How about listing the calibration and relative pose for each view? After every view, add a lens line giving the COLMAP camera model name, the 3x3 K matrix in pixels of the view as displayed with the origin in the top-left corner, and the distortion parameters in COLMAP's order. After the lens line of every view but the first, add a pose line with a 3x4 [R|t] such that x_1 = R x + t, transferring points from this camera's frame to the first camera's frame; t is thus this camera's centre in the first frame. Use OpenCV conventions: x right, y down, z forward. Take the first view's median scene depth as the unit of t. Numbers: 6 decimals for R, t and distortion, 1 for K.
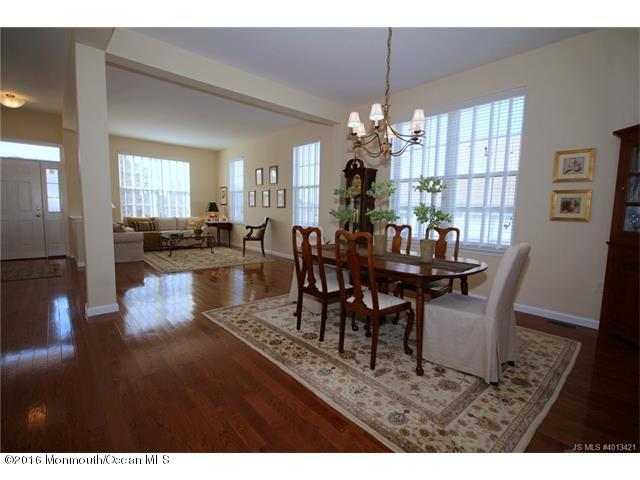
lens RADIAL K [[301.2, 0, 322.9], [0, 301.2, 230.9], [0, 0, 1]] dist [0.005857, -0.002383]
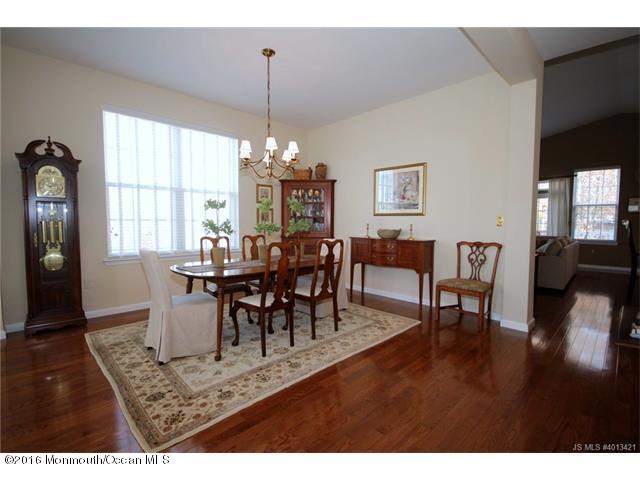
lens RADIAL K [[301.2, 0, 320.8], [0, 301.2, 239.5], [0, 0, 1]] dist [0.005857, -0.002383]
pose [[-0.042330, -0.077856, 0.996066, -0.950570], [0.068870, 0.994360, 0.080649, -0.082329], [-0.996727, 0.072013, -0.036729, 0.824687]]
